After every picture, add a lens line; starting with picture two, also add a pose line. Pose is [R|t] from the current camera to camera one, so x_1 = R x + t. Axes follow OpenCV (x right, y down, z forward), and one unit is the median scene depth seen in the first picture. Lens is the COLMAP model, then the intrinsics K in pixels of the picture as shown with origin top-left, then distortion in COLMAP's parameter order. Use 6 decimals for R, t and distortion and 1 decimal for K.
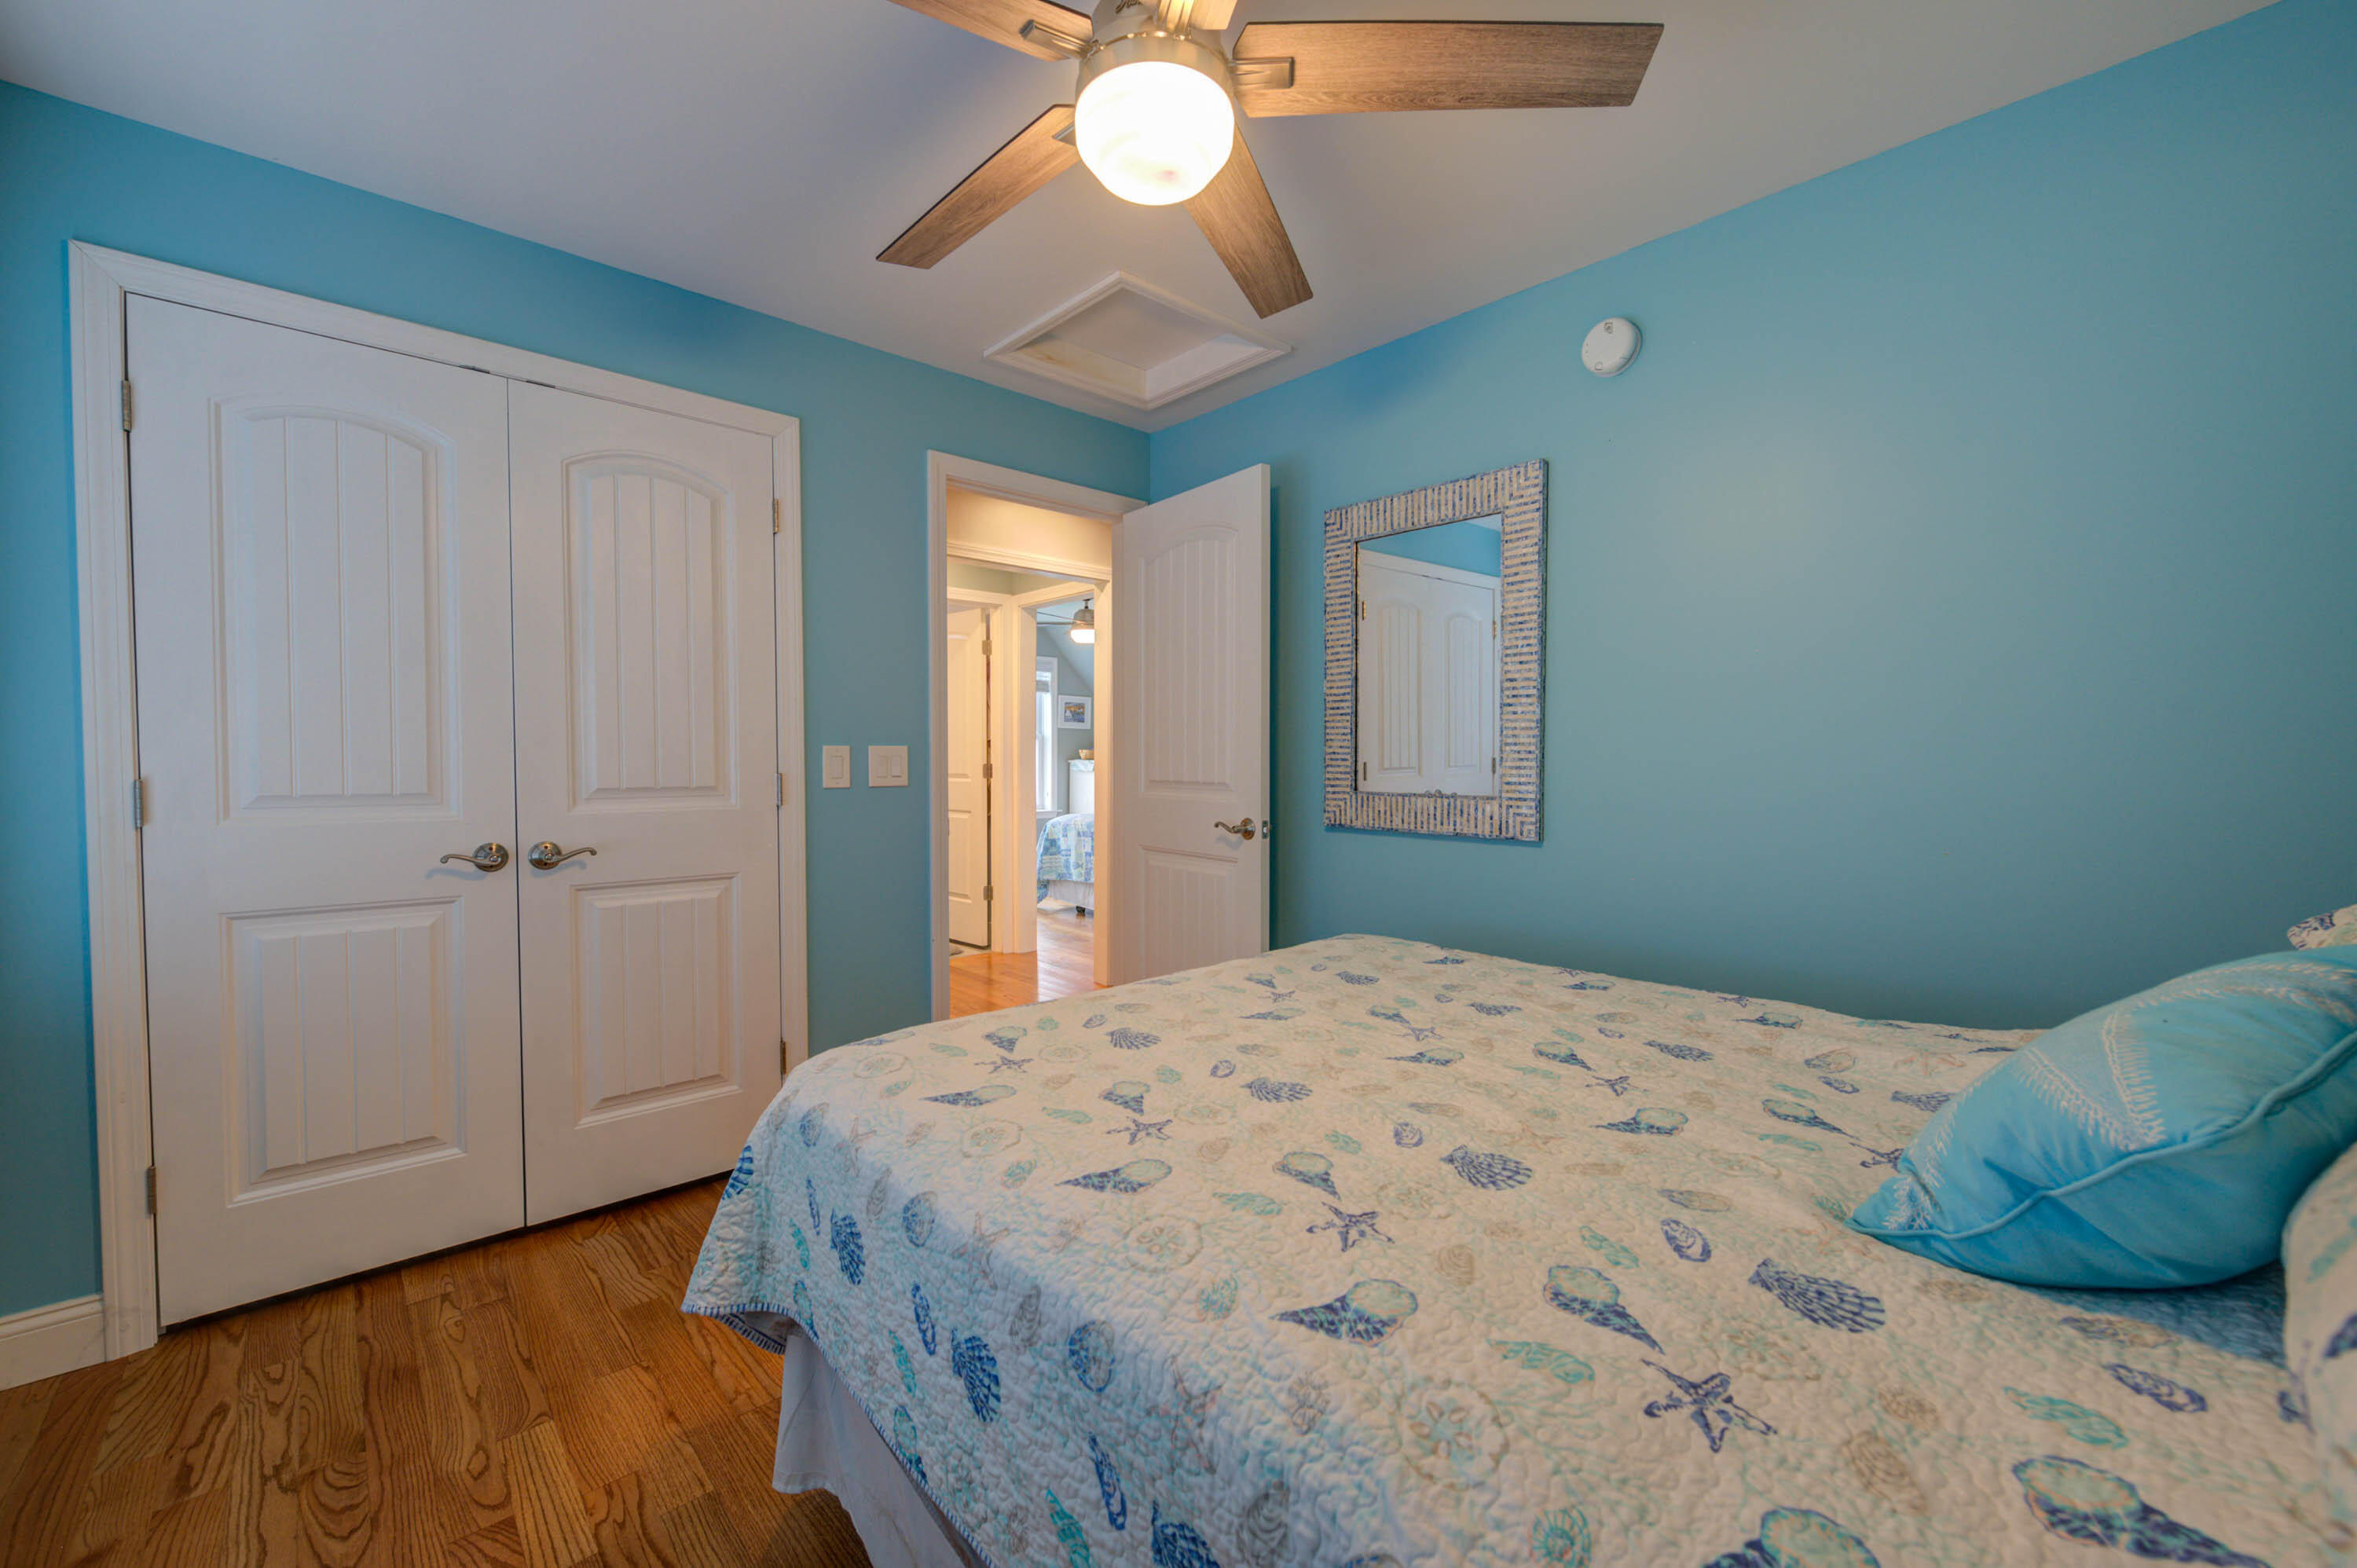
lens RADIAL K [[933.5, 0, 1174.0], [0, 933.5, 786.3], [0, 0, 1]] dist [0.001496, -0.002673]
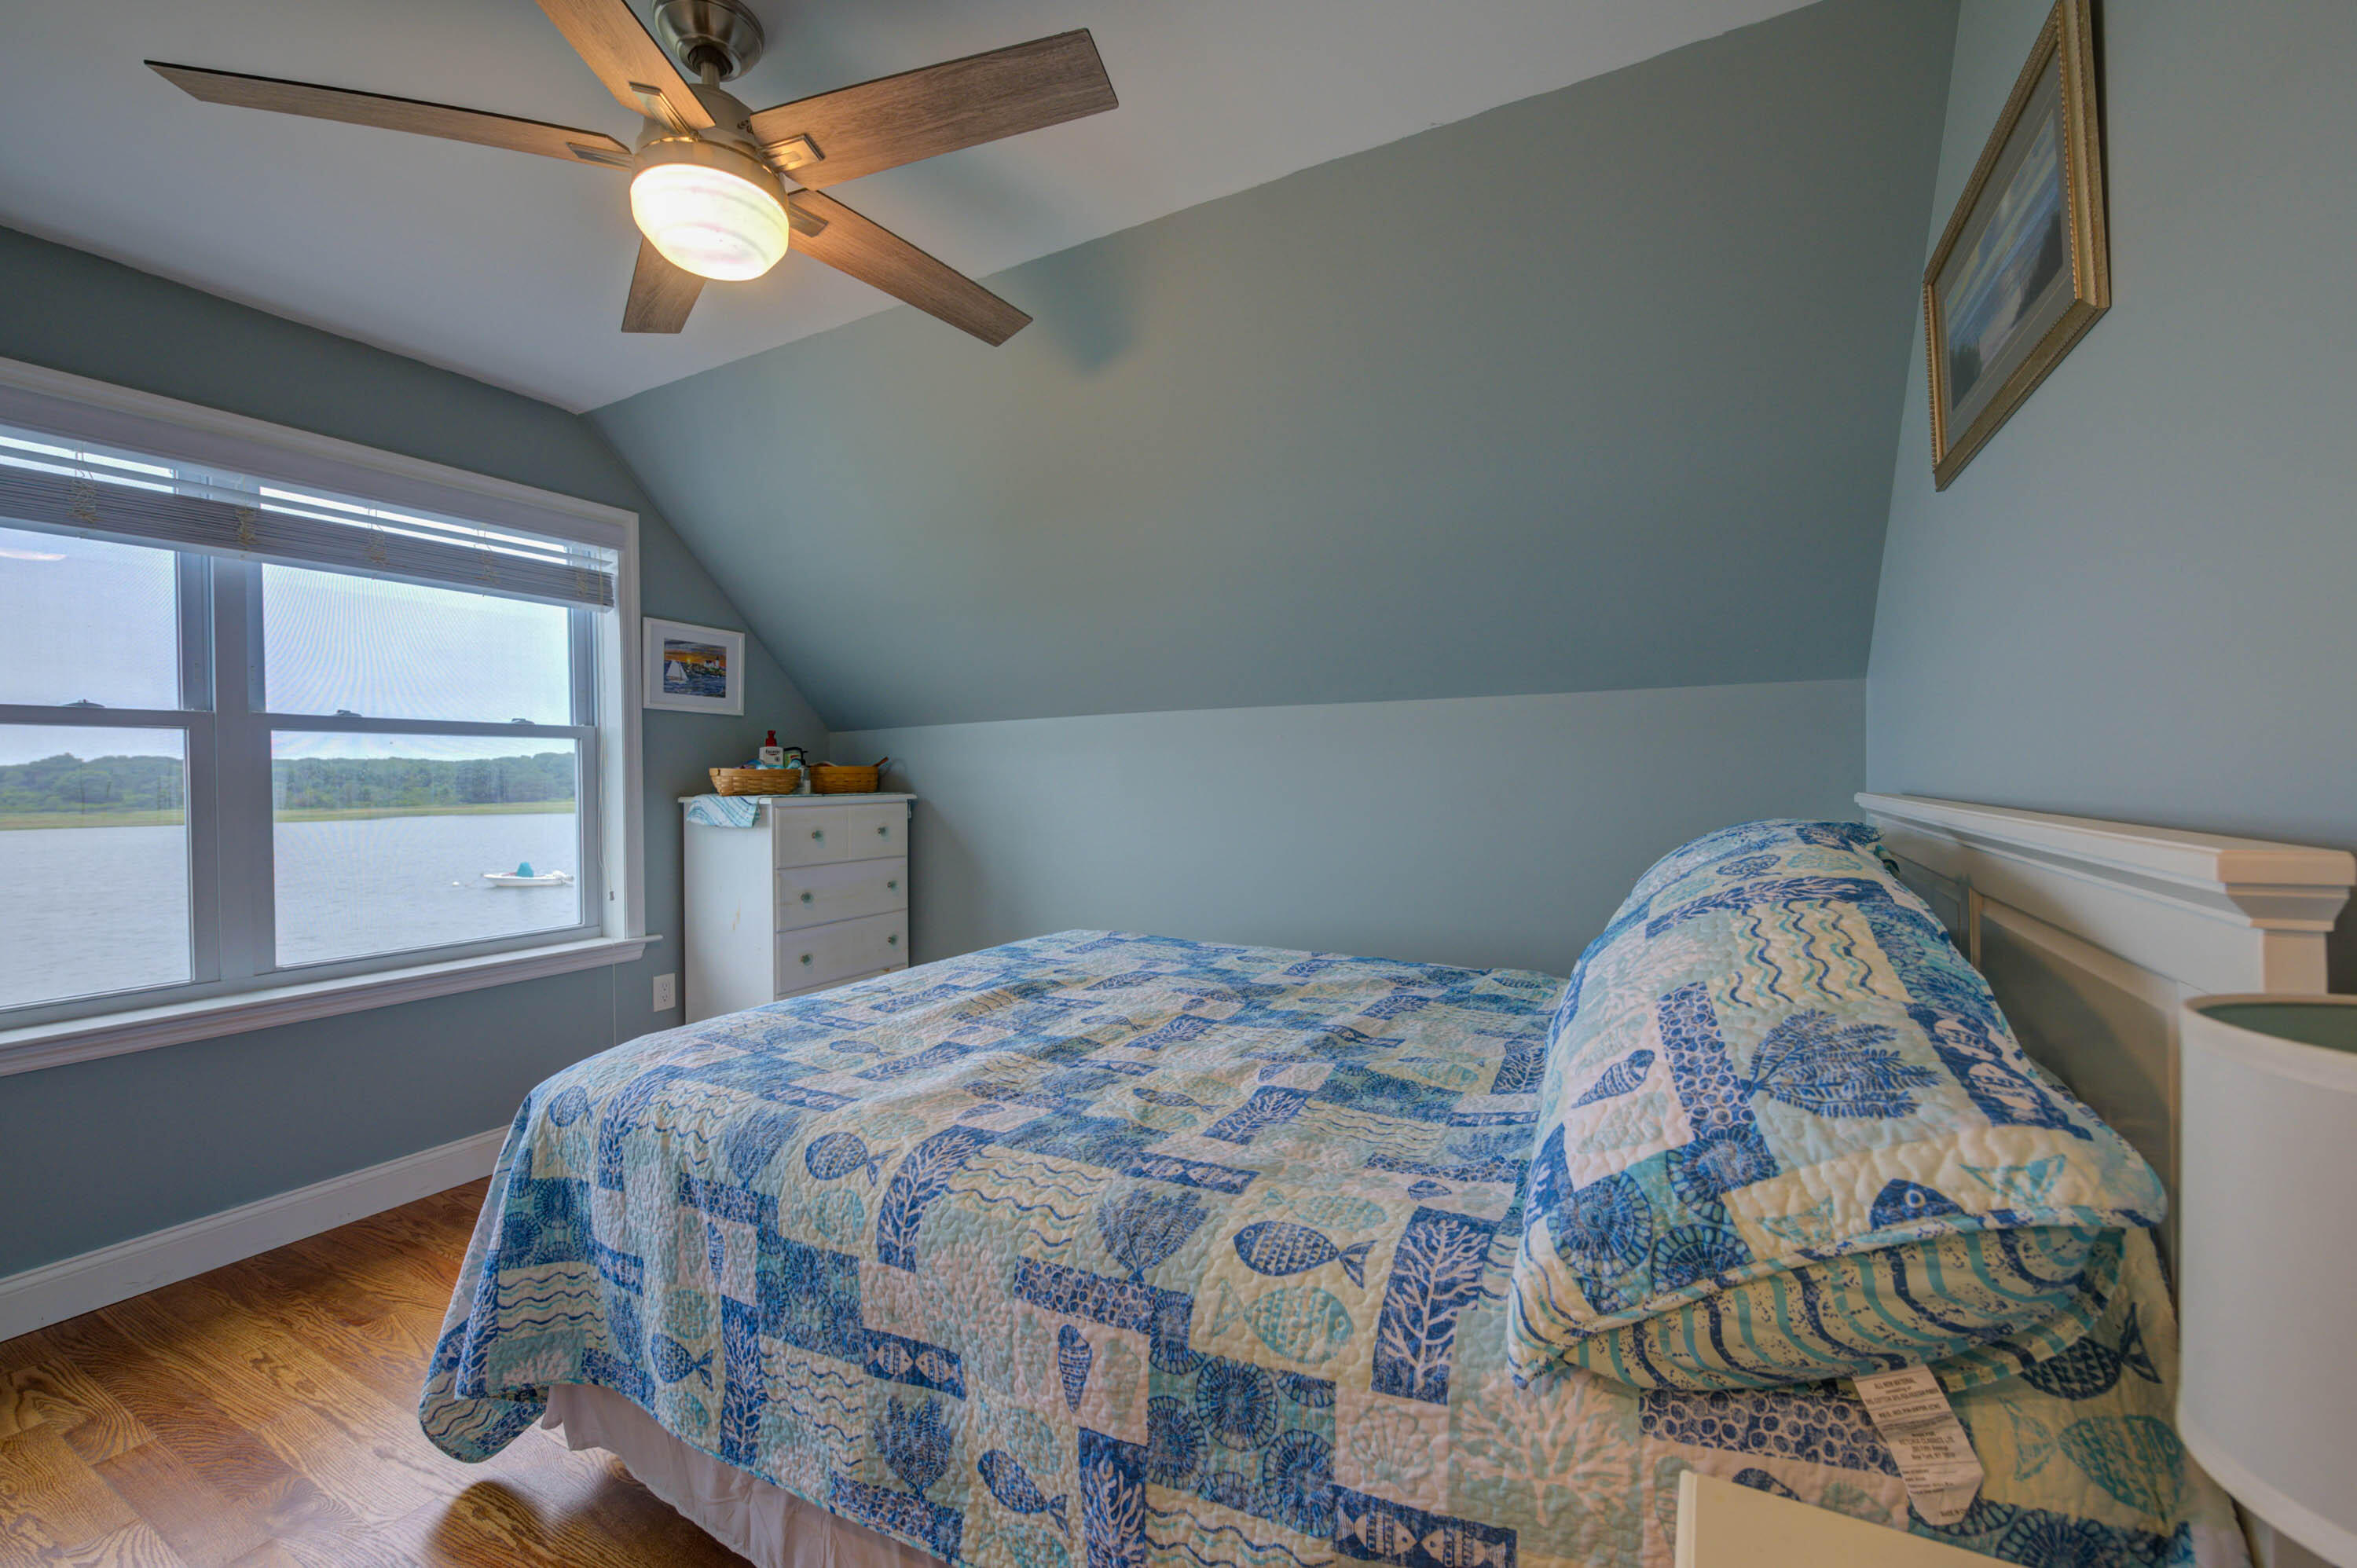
lens RADIAL K [[933.5, 0, 1174.0], [0, 933.5, 786.3], [0, 0, 1]] dist [0.001496, -0.002673]
pose [[0.942199, -0.020605, 0.334419, -0.068291], [0.029841, 0.999301, -0.022503, -0.023792], [-0.333722, 0.031182, 0.942156, 0.767738]]
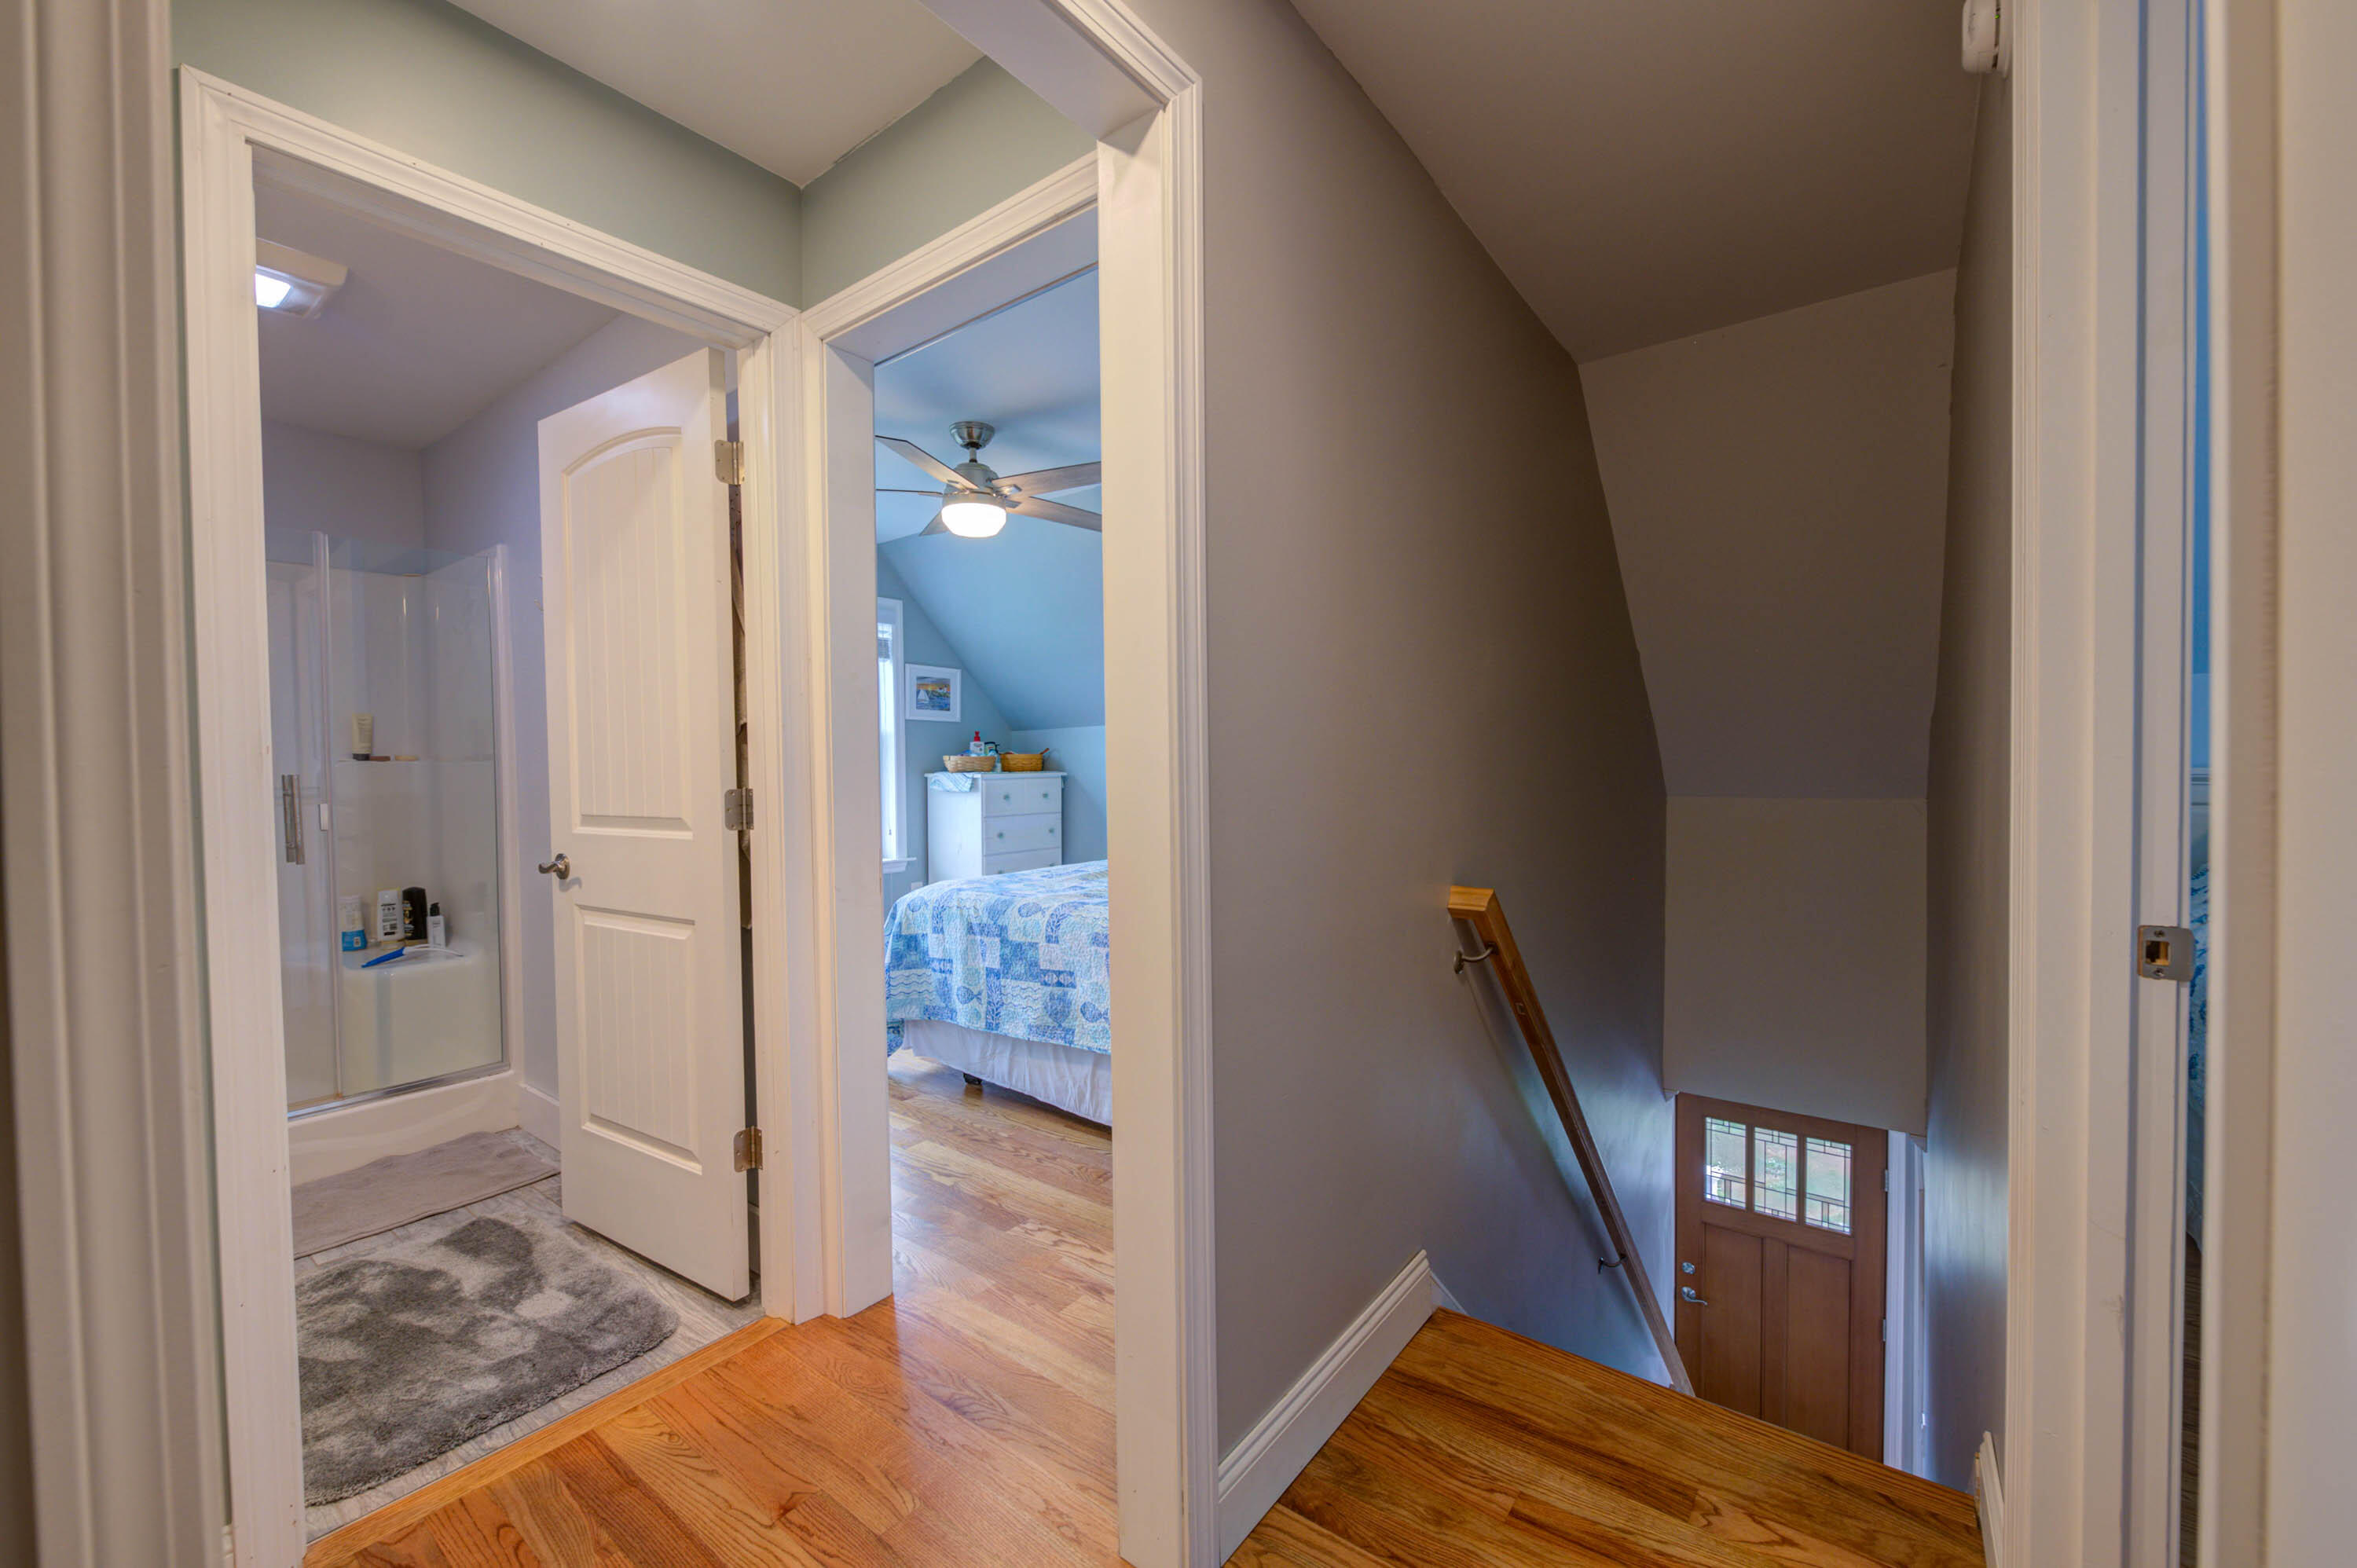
lens RADIAL K [[933.5, 0, 1174.0], [0, 933.5, 786.3], [0, 0, 1]] dist [0.001496, -0.002673]
pose [[0.984218, -0.021102, 0.175696, -0.080071], [0.022862, 0.999707, -0.007996, -0.014958], [-0.175476, 0.011887, 0.984412, 0.502020]]
